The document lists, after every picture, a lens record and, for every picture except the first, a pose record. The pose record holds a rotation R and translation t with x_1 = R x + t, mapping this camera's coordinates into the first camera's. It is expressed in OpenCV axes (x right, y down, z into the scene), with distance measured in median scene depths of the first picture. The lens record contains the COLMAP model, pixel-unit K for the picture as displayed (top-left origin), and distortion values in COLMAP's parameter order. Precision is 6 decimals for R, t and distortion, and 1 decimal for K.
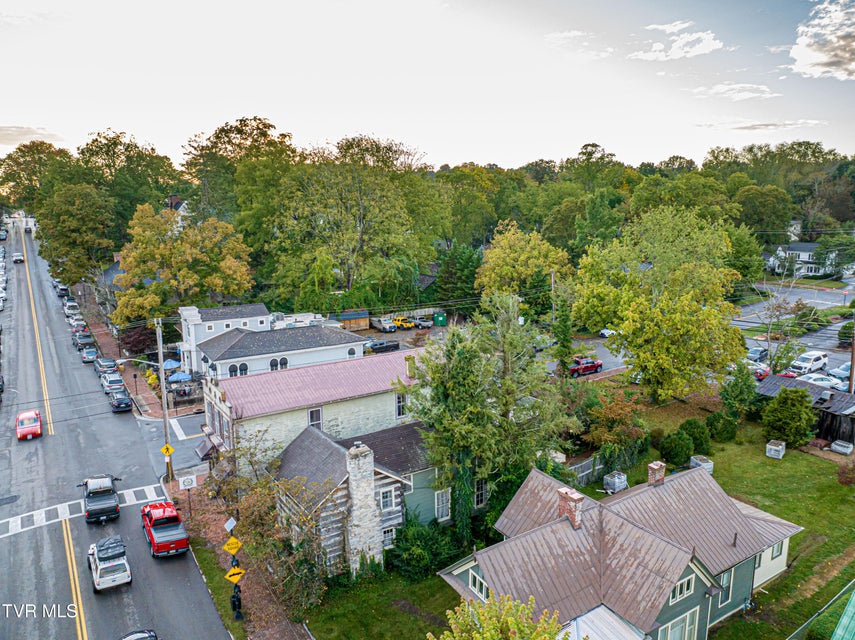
lens RADIAL K [[601.6, 0, 430.4], [0, 601.6, 315.2], [0, 0, 1]] dist [-0.046427, 0.019745]
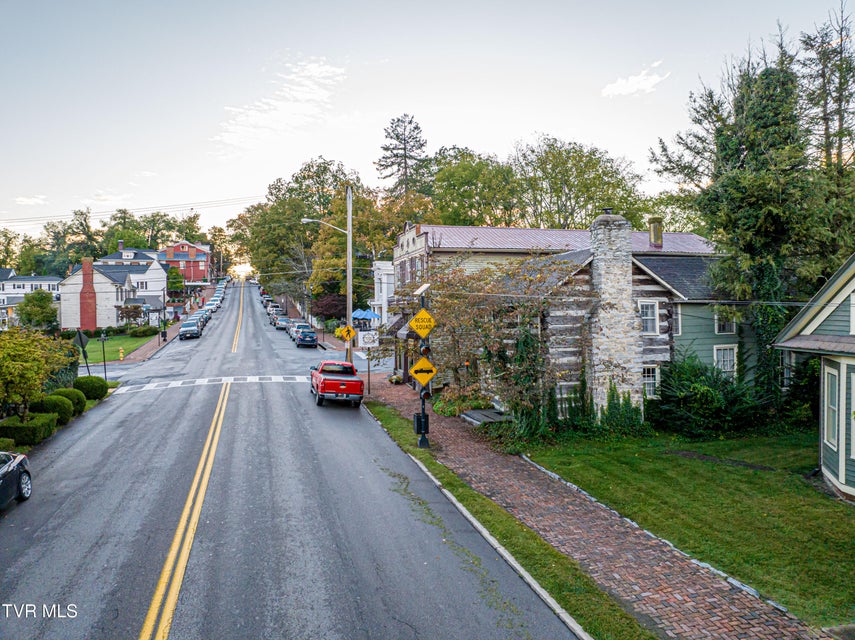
lens RADIAL K [[601.6, 0, 431.7], [0, 601.6, 317.5], [0, 0, 1]] dist [-0.046427, 0.019745]
pose [[0.954001, -0.001507, -0.299798, -0.100326], [-0.045469, 0.987692, -0.149654, 0.410886], [0.296334, 0.156402, 0.942191, 0.306534]]
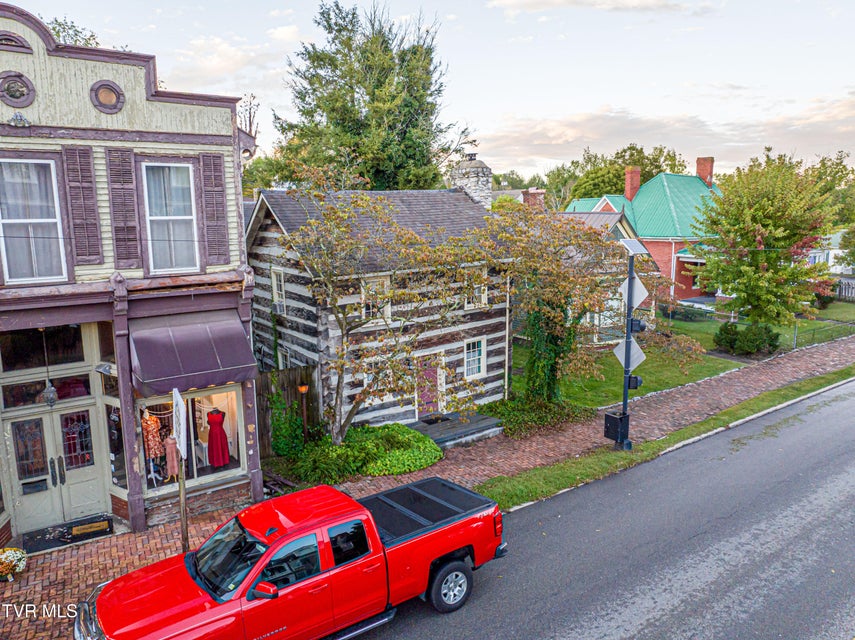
lens RADIAL K [[601.6, 0, 427.0], [0, 601.6, 315.2], [0, 0, 1]] dist [-0.046427, 0.019745]
pose [[-0.040592, -0.157040, 0.986758, -0.708993], [0.190669, 0.968206, 0.161931, 0.247474], [-0.980815, 0.194717, -0.009359, 1.005964]]
